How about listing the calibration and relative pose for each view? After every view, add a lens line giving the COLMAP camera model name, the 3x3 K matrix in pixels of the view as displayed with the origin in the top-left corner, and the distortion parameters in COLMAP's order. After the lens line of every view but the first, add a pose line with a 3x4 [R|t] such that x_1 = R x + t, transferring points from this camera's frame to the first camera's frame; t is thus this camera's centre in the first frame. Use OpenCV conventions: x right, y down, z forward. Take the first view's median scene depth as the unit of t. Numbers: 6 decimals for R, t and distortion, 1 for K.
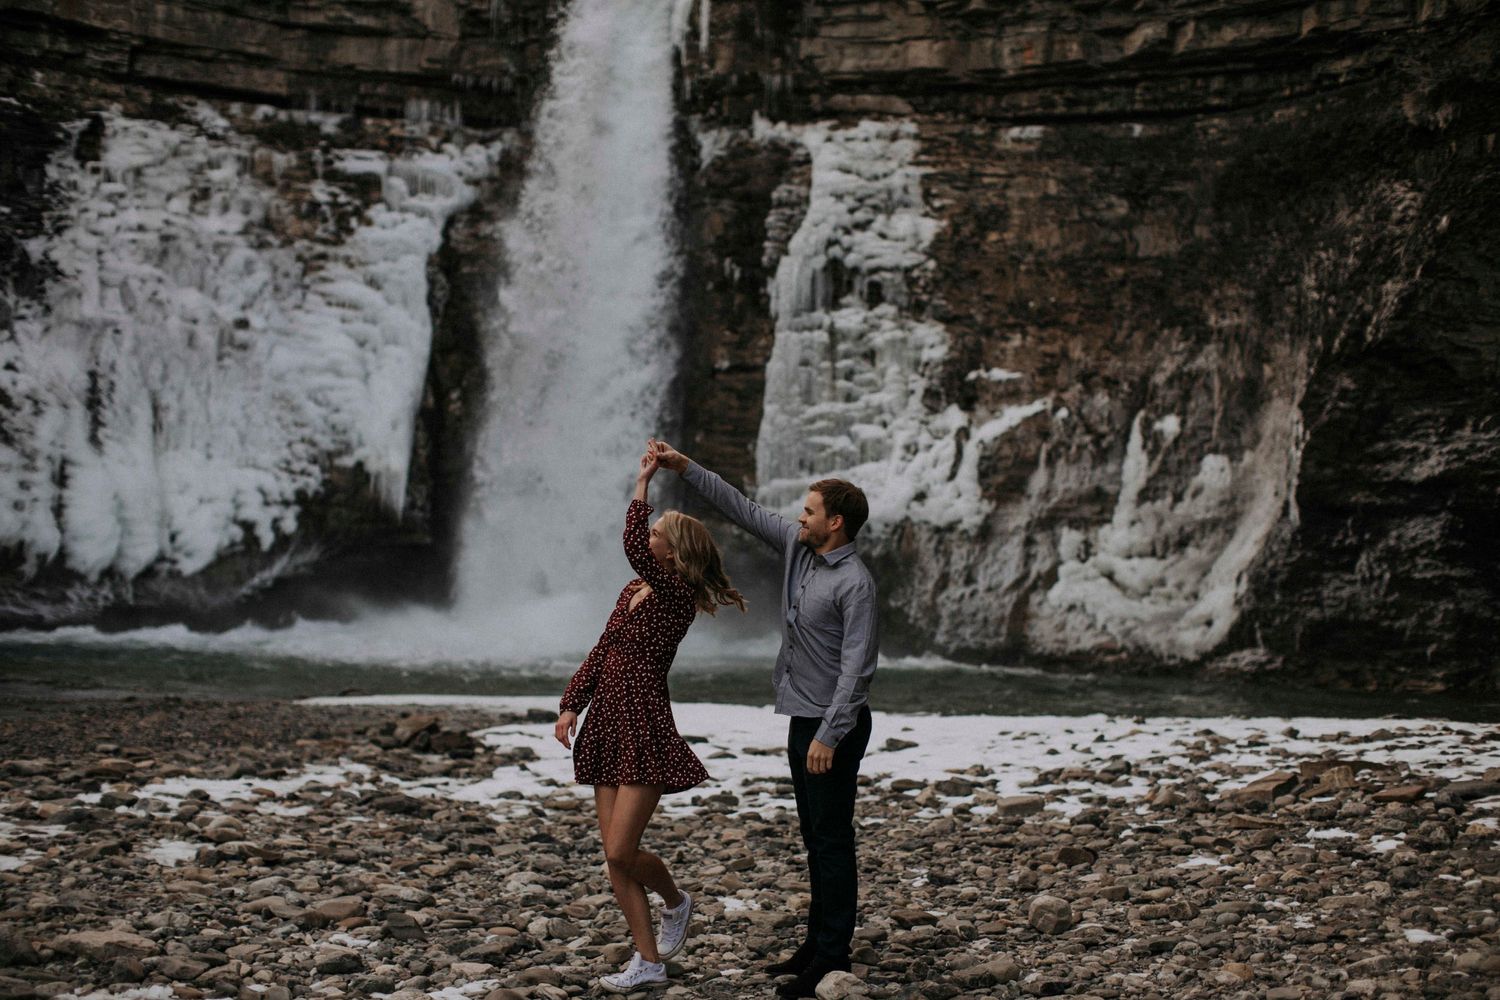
lens RADIAL K [[2199.2, 0, 748.2], [0, 2199.2, 473.3], [0, 0, 1]] dist [-0.171293, 0.449972]
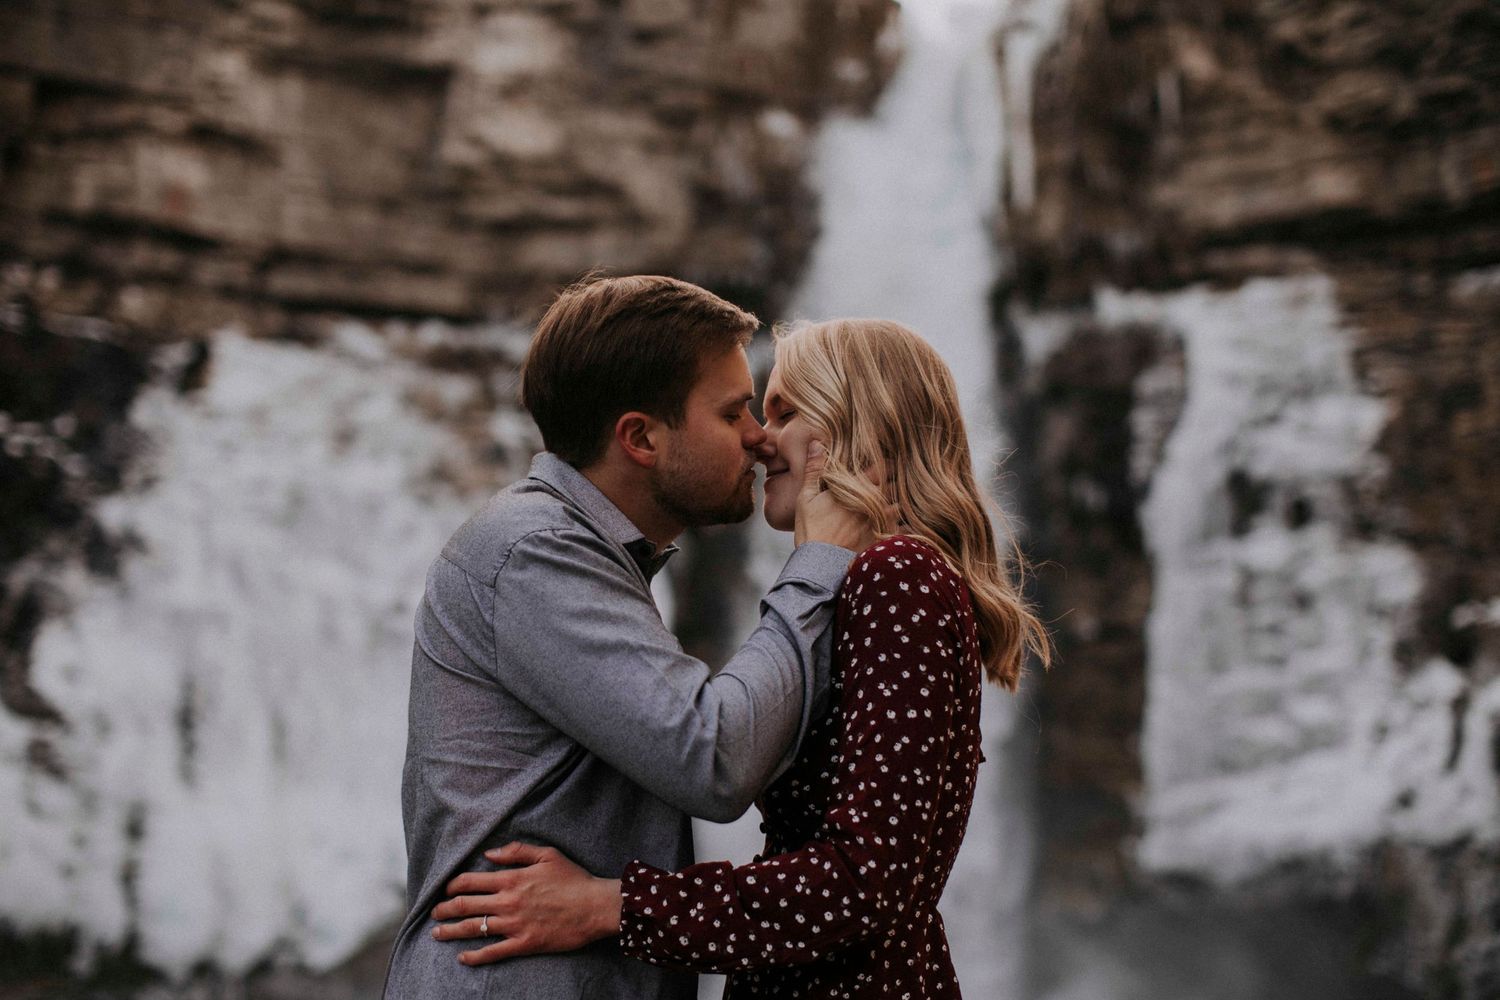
lens RADIAL K [[2199.2, 0, 748.2], [0, 2199.2, 473.3], [0, 0, 1]] dist [-0.171293, 0.449972]
pose [[0.990816, -0.065830, -0.118107, -0.032864], [0.043445, 0.982159, -0.182964, 0.024014], [0.128045, 0.176153, 0.975999, 0.312637]]
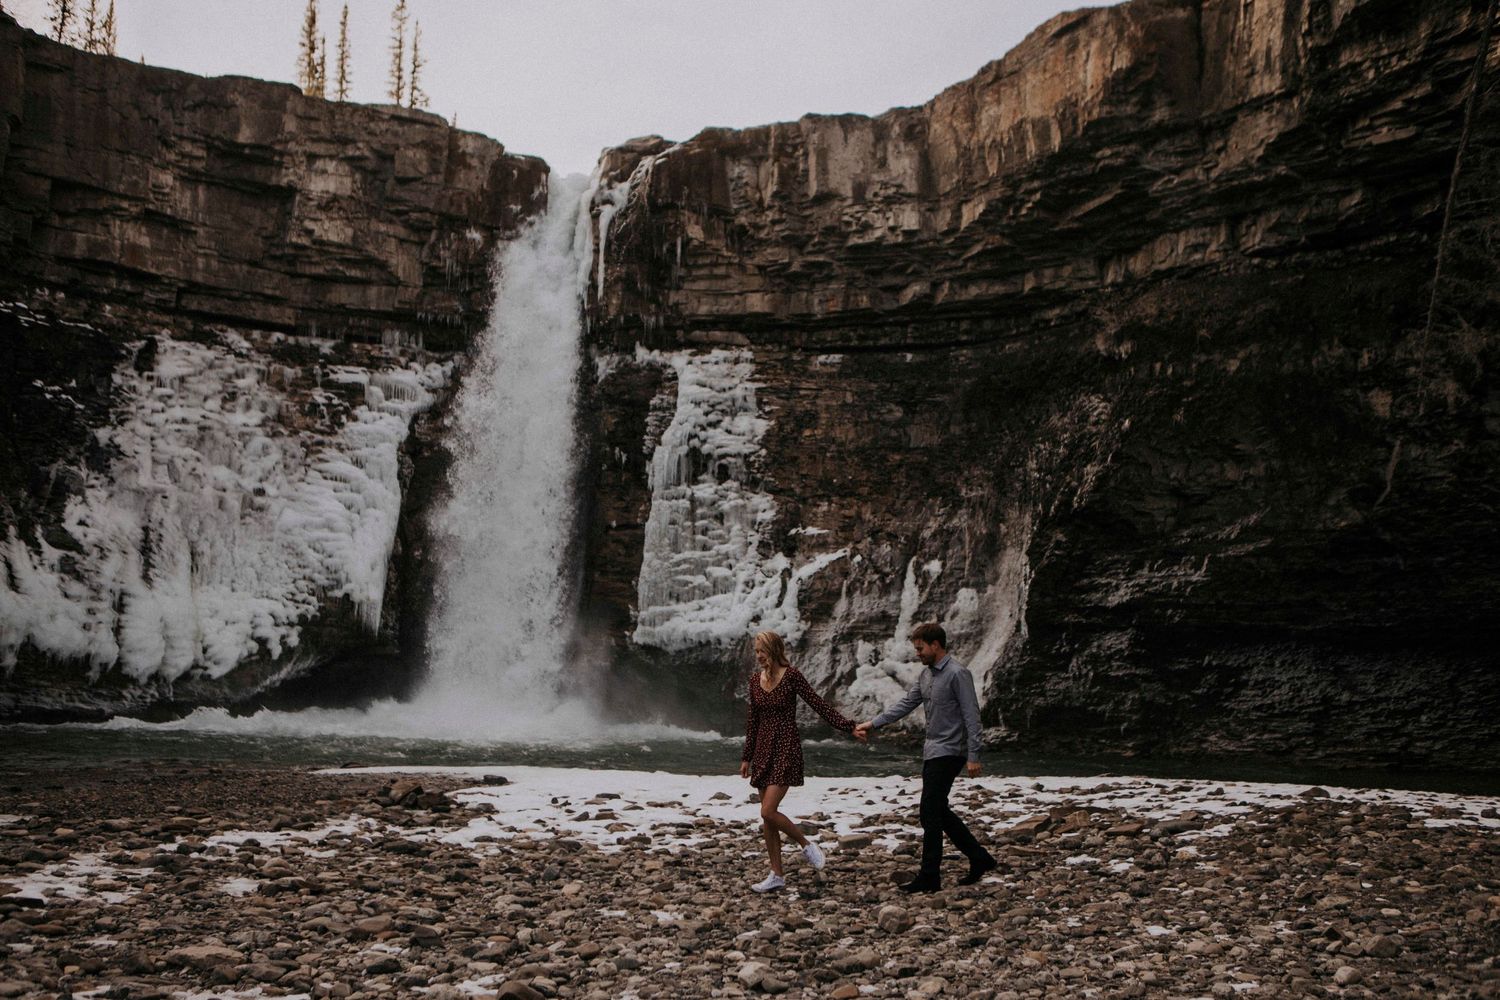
lens RADIAL K [[1588.0, 0, 753.0], [0, 1588.0, 486.2], [0, 0, 1]] dist [-0.065281, 0.144164]
pose [[0.996346, 0.003952, 0.085312, -0.009733], [0.002201, 0.997409, -0.071912, -0.000672], [-0.085376, 0.071837, 0.993756, -0.005861]]
